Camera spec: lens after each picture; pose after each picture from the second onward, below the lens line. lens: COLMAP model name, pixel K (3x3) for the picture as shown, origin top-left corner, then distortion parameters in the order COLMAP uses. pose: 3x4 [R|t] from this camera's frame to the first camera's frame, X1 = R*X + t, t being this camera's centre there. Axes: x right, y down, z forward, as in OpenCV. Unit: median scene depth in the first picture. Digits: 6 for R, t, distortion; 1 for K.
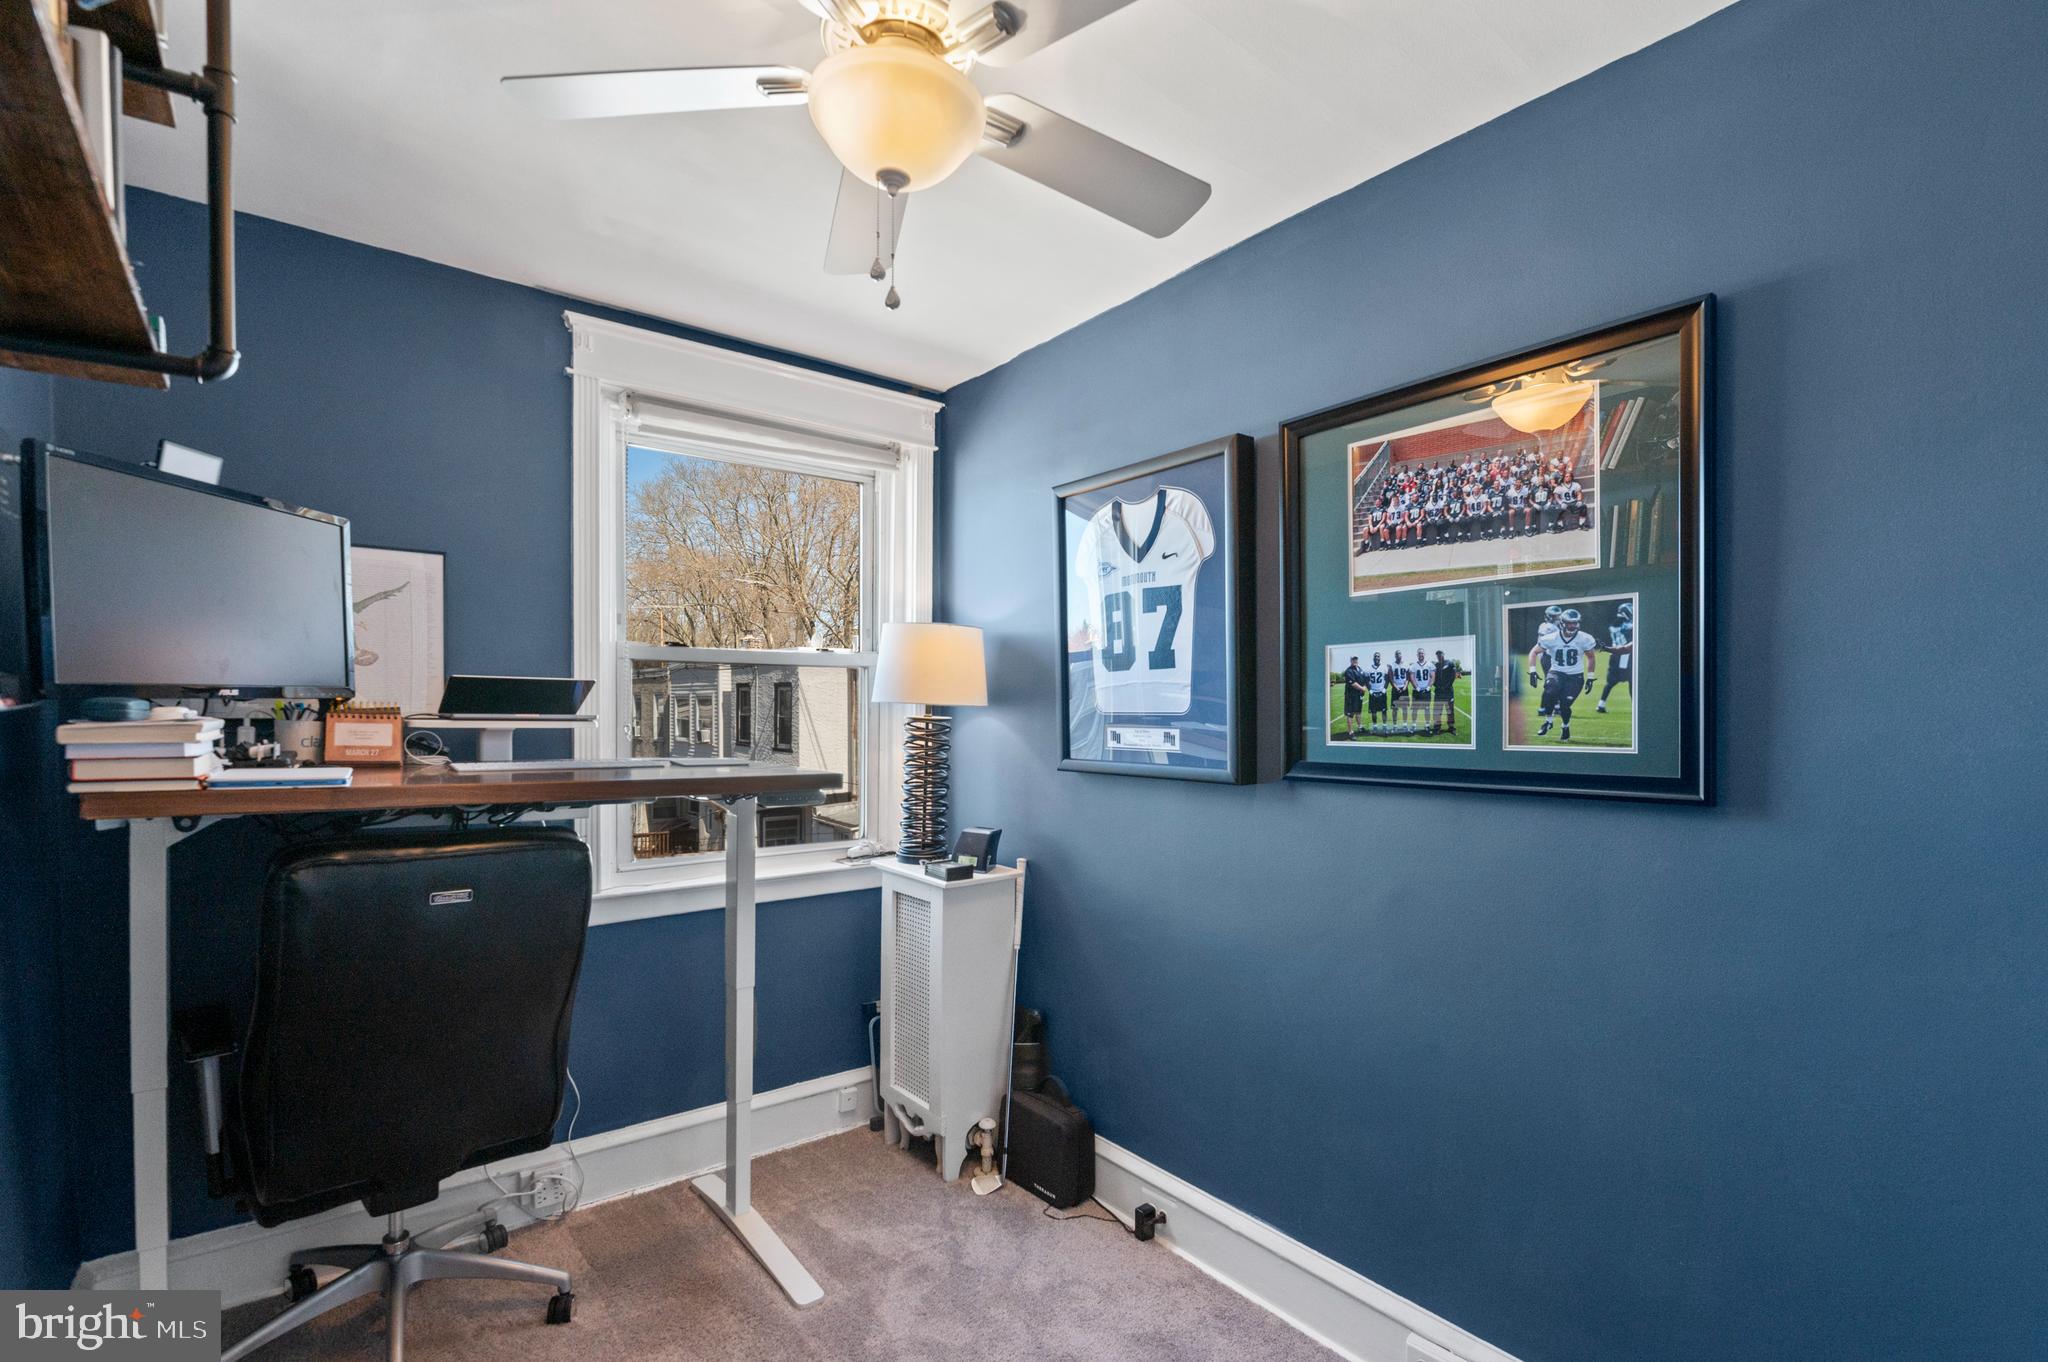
lens RADIAL K [[905.2, 0, 1030.5], [0, 905.2, 735.6], [0, 0, 1]] dist [-0.007043, -0.000286]
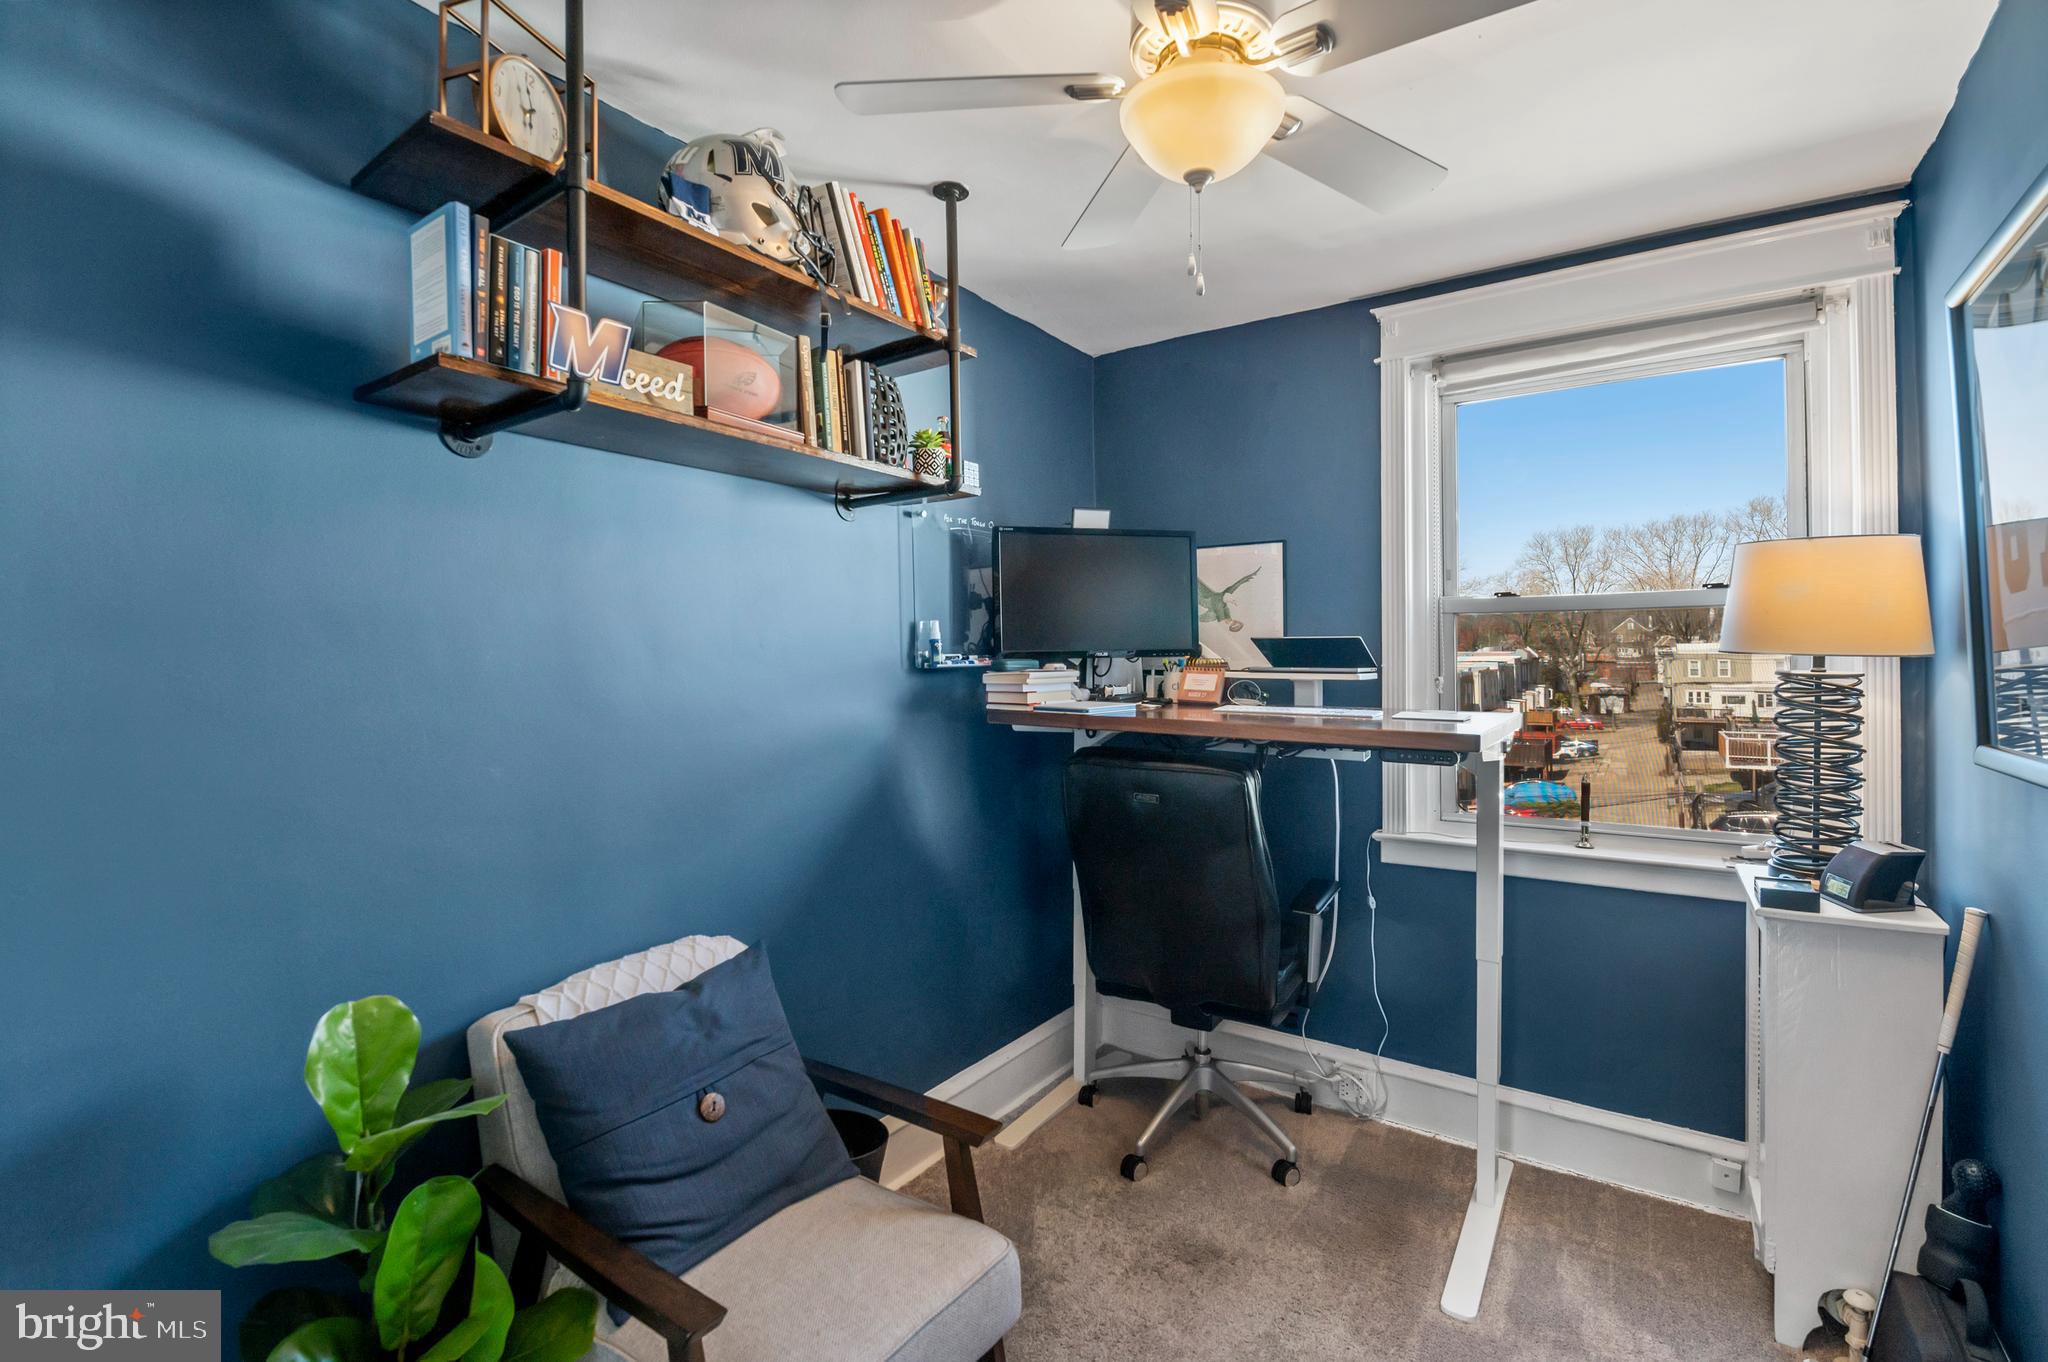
lens RADIAL K [[905.2, 0, 1027.5], [0, 905.2, 661.7], [0, 0, 1]] dist [-0.007043, -0.000286]
pose [[0.321731, -0.004199, -0.946822, 0.416239], [-0.021145, 0.999709, -0.011619, -0.009290], [0.946595, 0.023759, 0.321549, 0.242882]]
